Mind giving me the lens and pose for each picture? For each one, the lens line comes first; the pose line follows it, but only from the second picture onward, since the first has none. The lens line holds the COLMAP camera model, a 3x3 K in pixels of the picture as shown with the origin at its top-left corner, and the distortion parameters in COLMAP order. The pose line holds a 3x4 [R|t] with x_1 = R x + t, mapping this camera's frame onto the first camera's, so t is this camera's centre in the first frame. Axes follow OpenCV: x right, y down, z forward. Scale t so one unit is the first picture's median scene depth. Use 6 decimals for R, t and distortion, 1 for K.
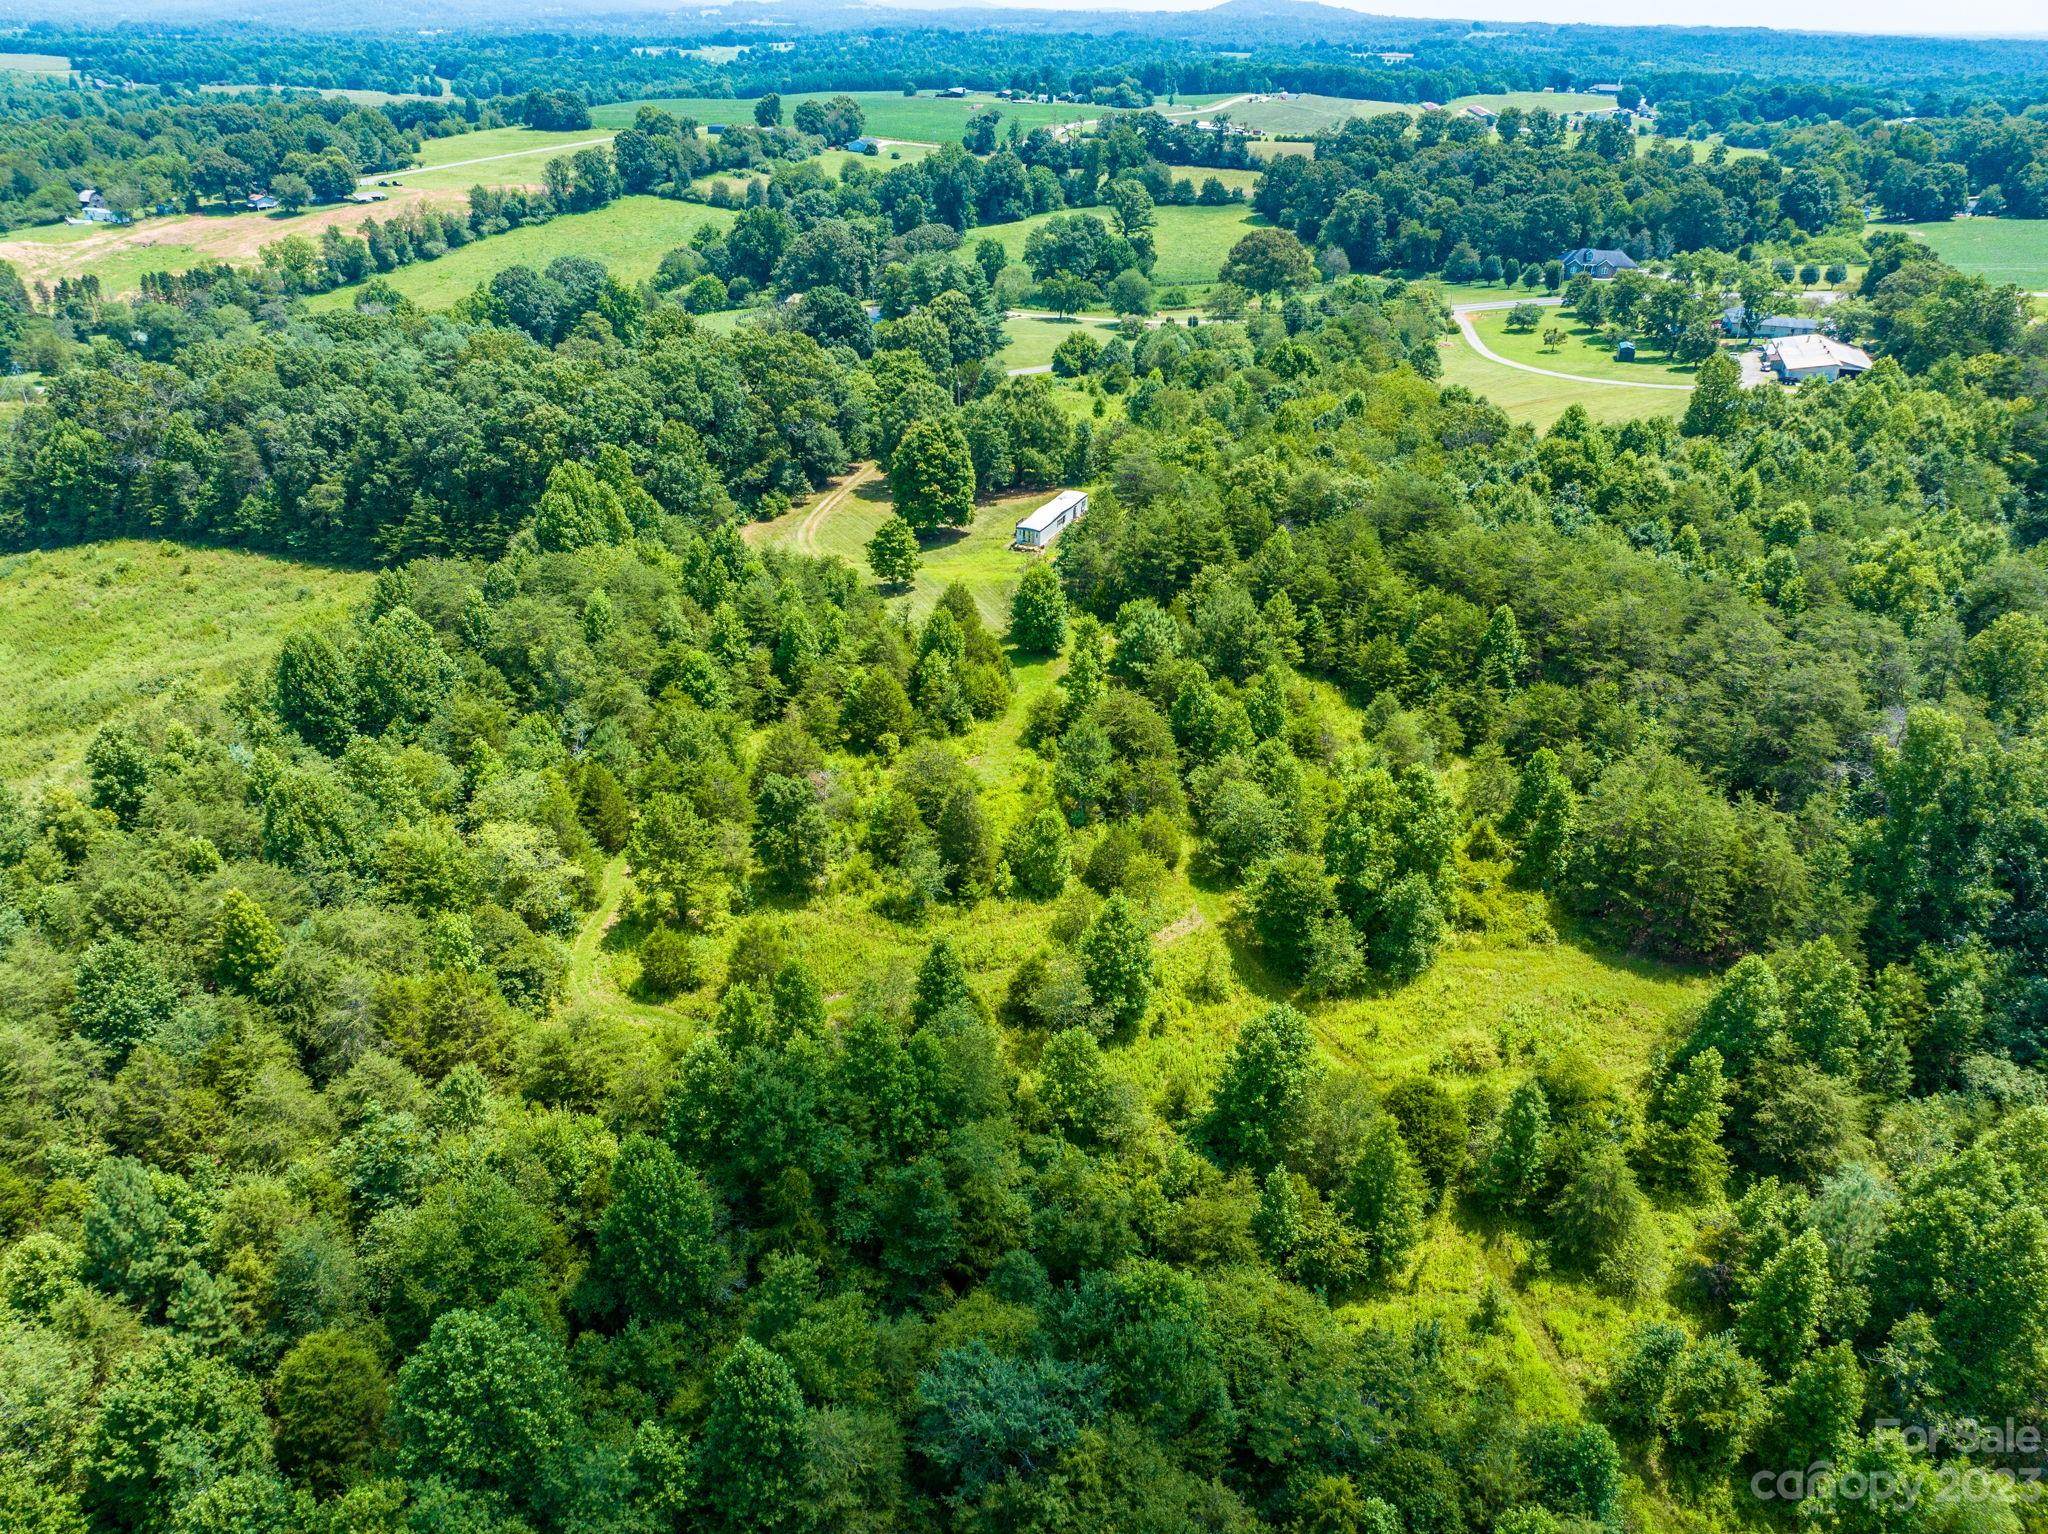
lens RADIAL K [[1439.4, 0, 1024.0], [0, 1439.4, 768.8], [0, 0, 1]] dist [-0.051616, 0.023159]
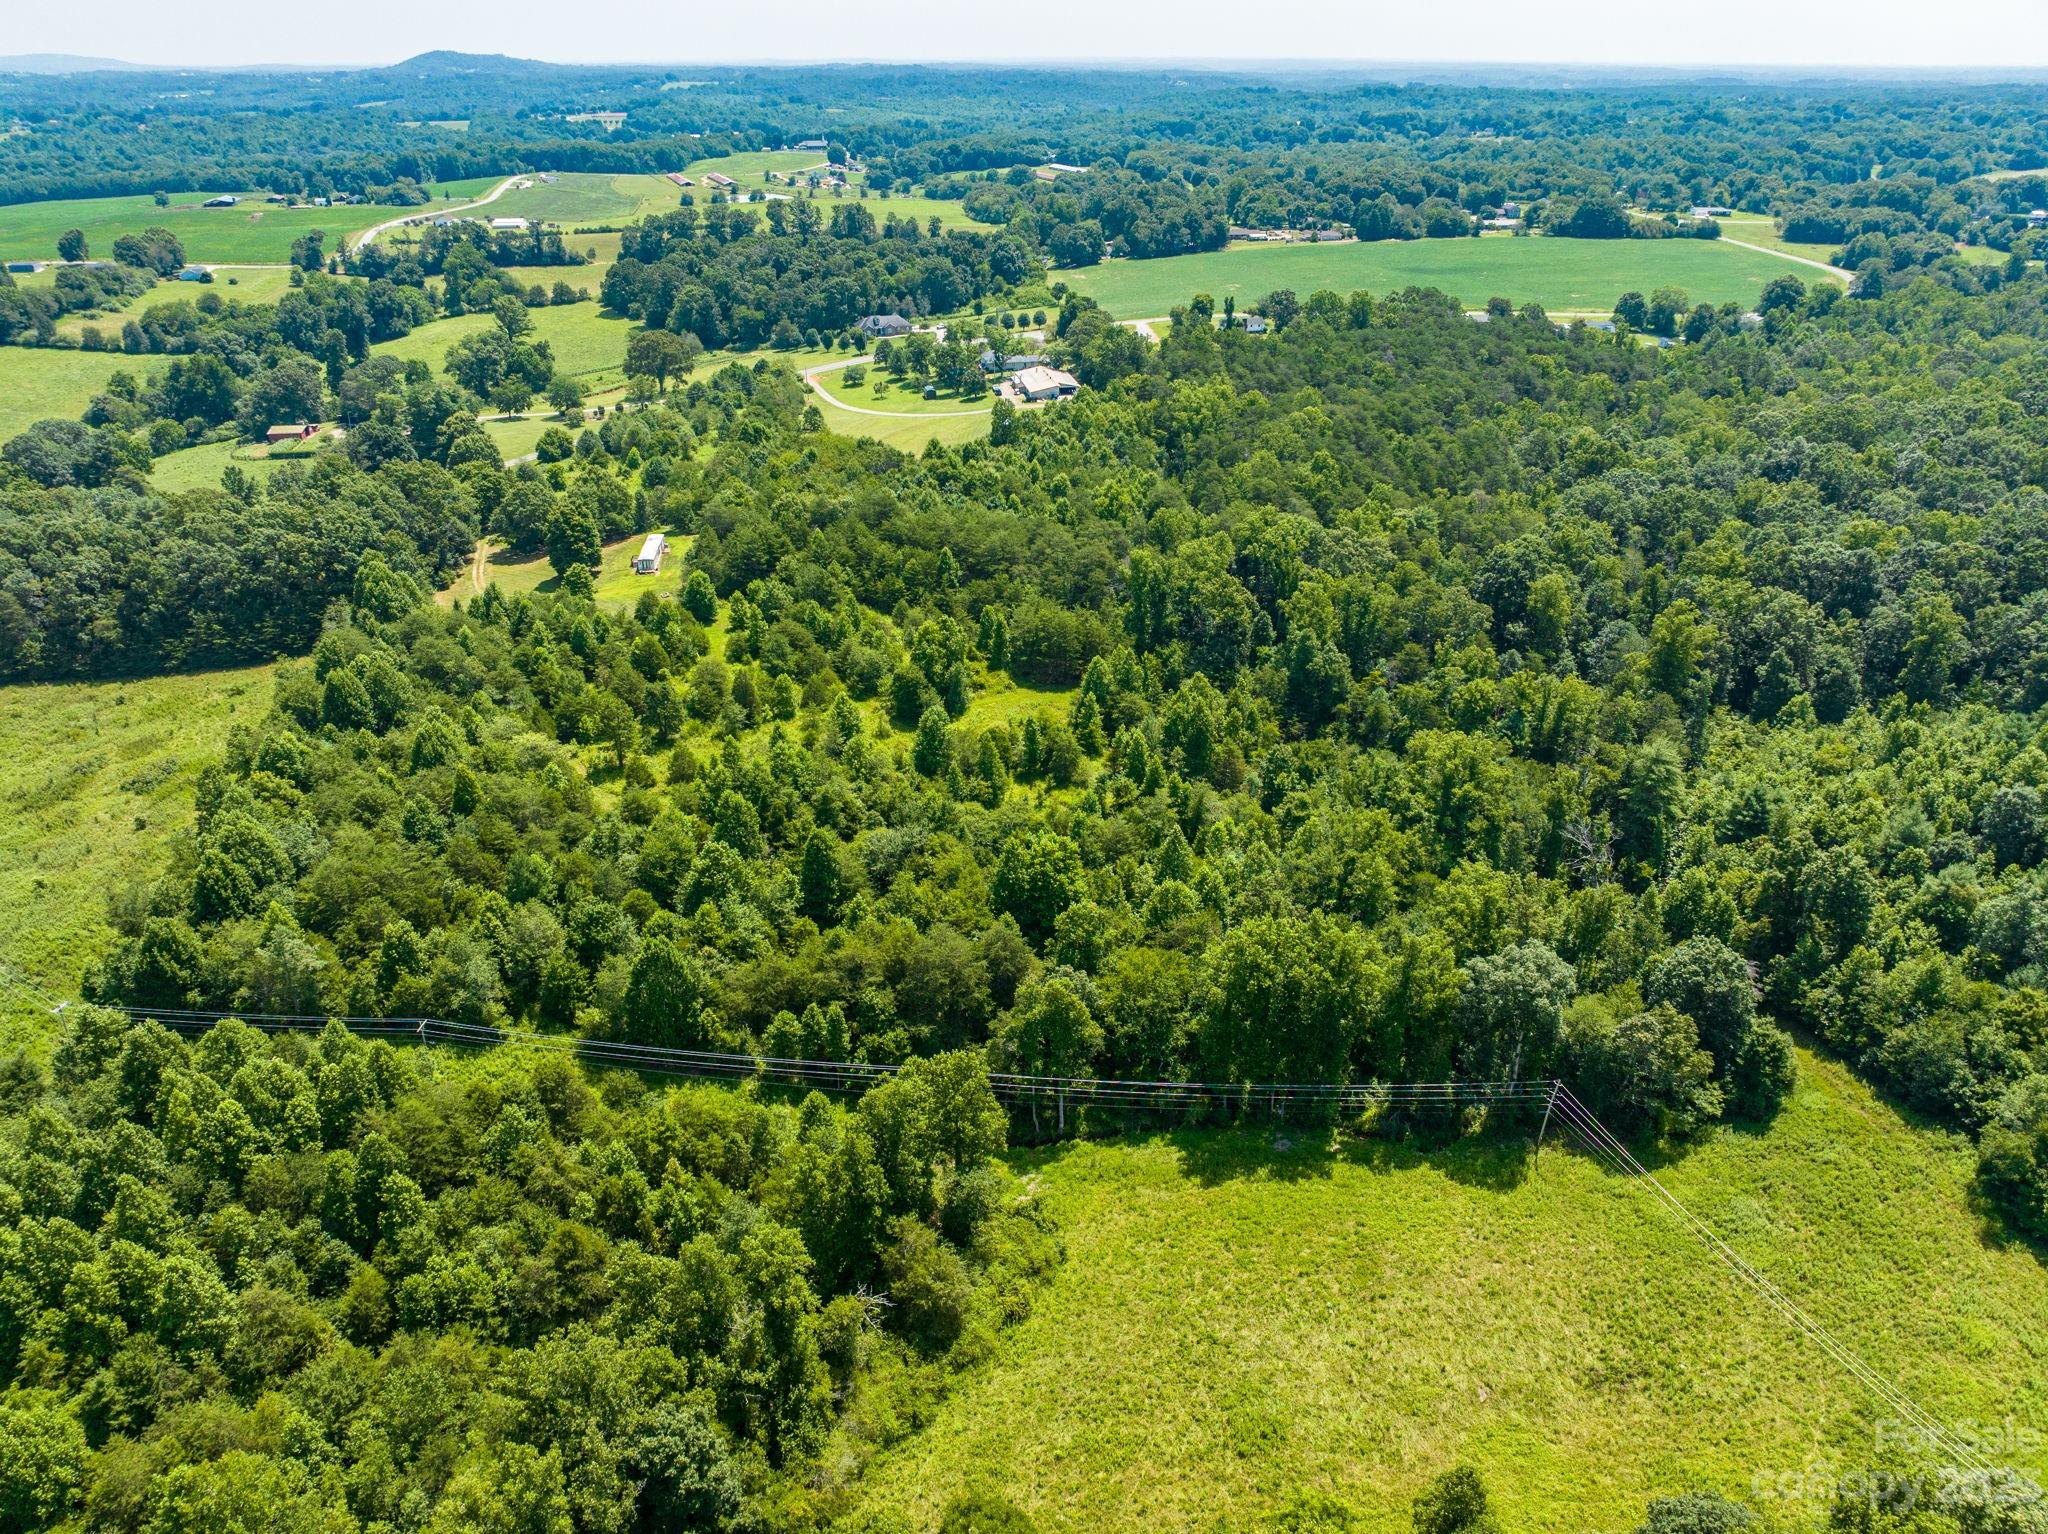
lens RADIAL K [[1439.4, 0, 1020.2], [0, 1439.4, 768.9], [0, 0, 1]] dist [-0.051616, 0.023159]
pose [[0.876508, -0.227692, 0.424135, -0.168448], [0.237145, 0.970974, 0.031179, 0.050672], [-0.418923, 0.073252, 0.905062, -0.284026]]
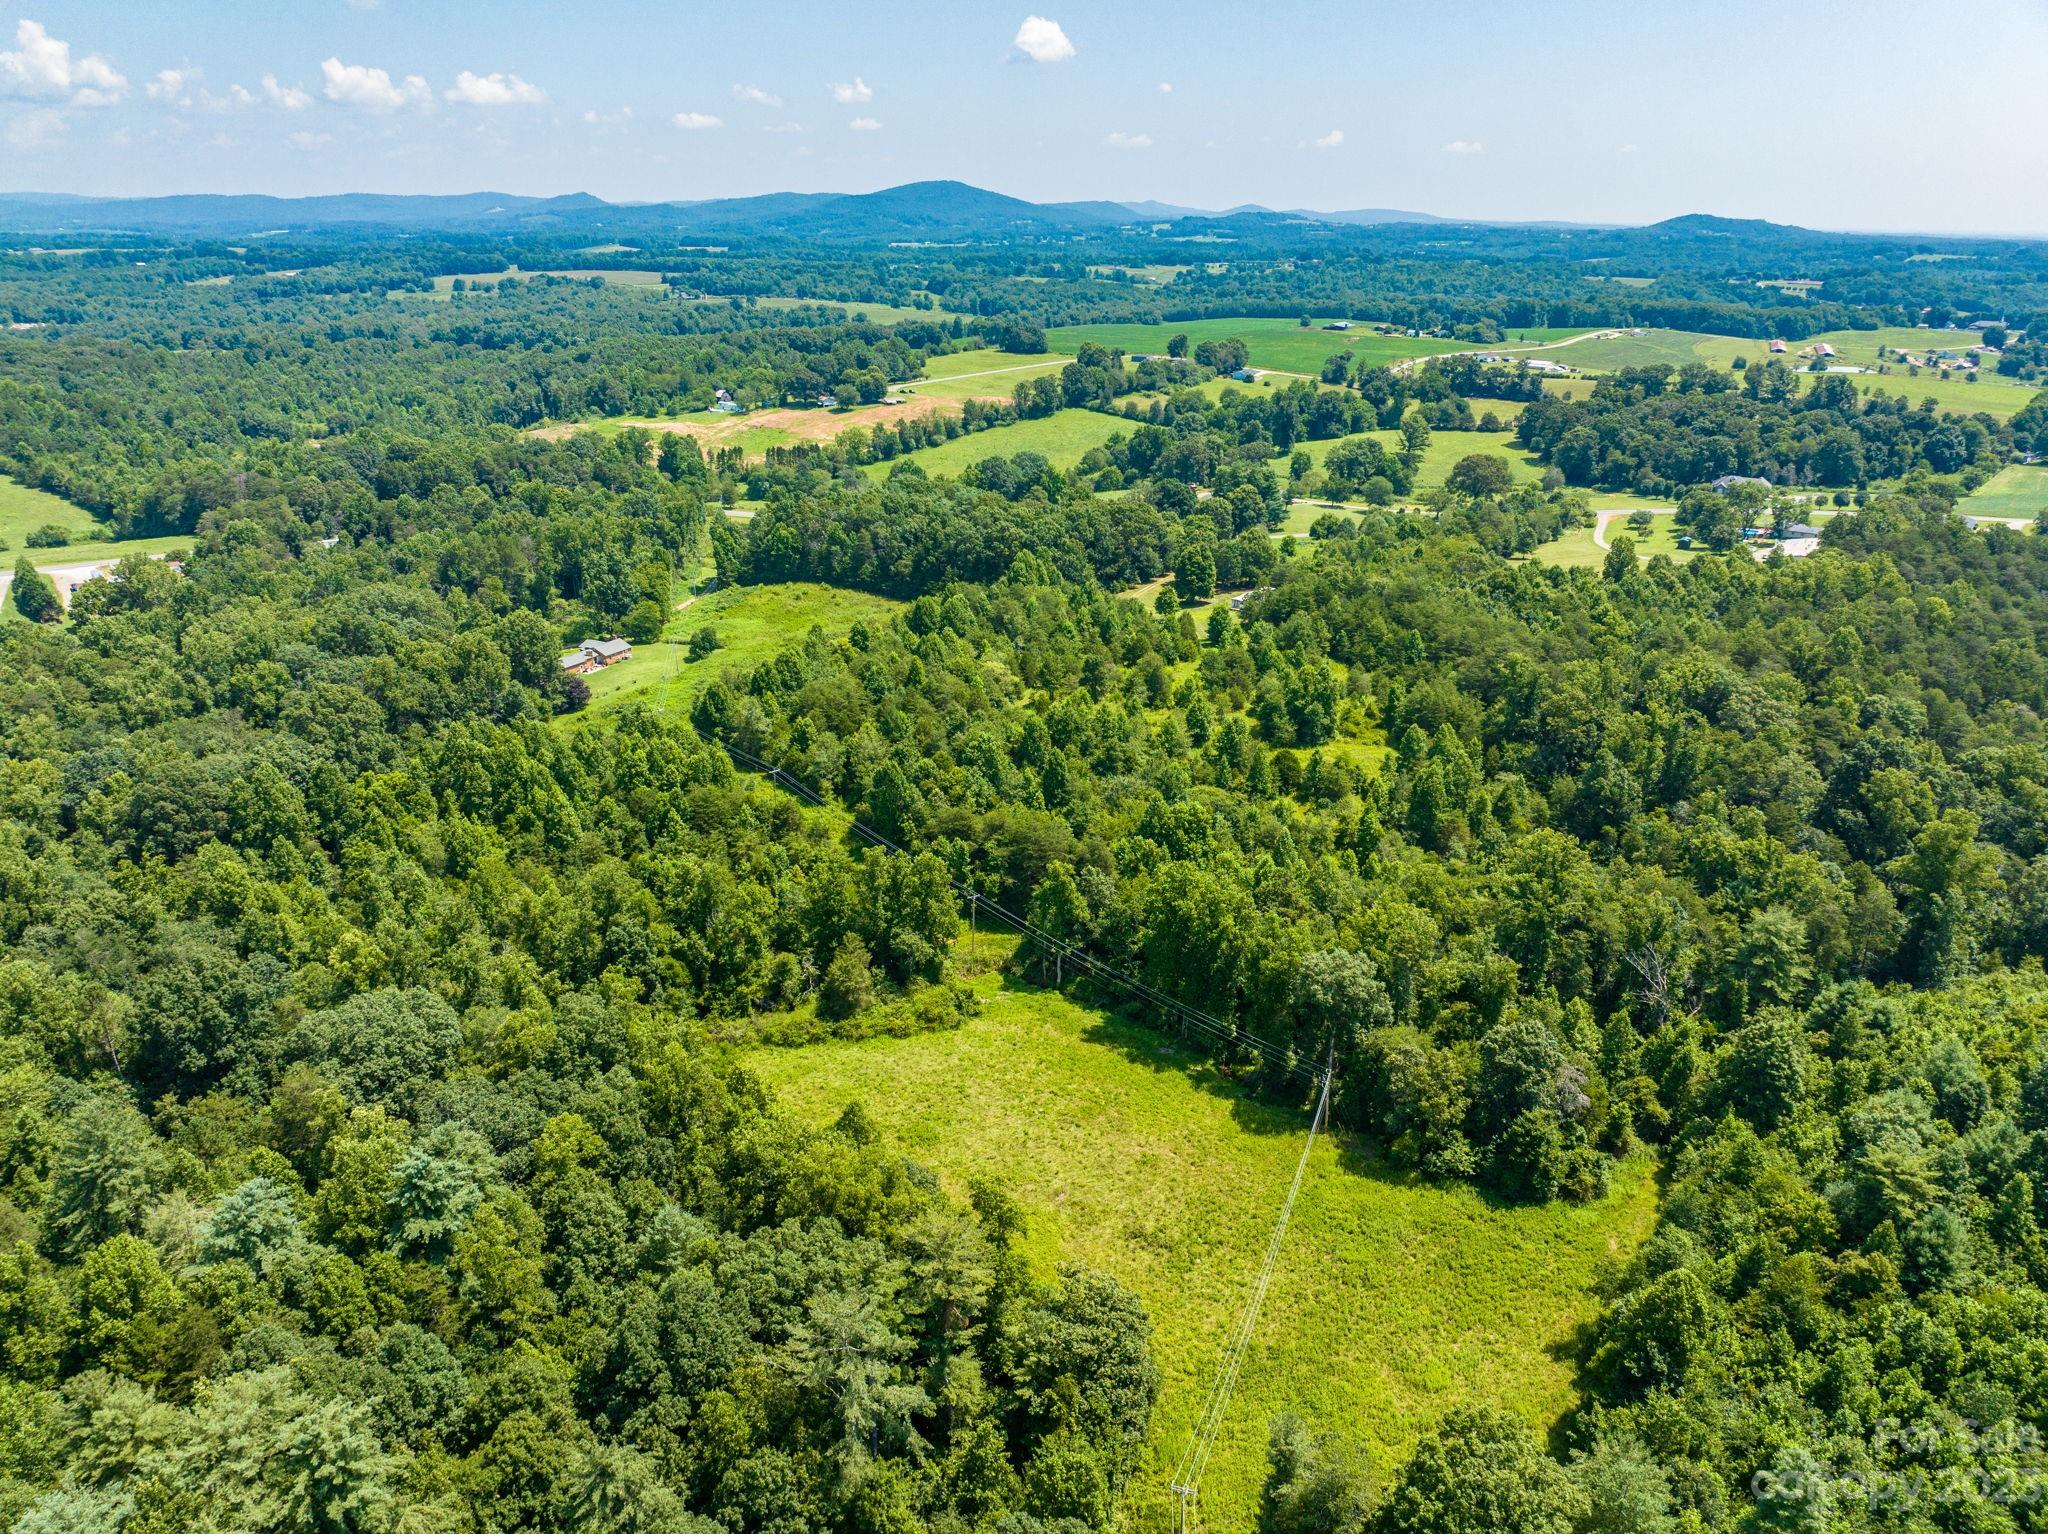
lens RADIAL K [[1439.4, 0, 1021.8], [0, 1439.4, 763.3], [0, 0, 1]] dist [-0.051616, 0.023159]
pose [[0.959338, 0.097040, -0.265056, 0.125939], [-0.129456, 0.985723, -0.107663, 0.147151], [0.250824, 0.137598, 0.958204, -0.458288]]
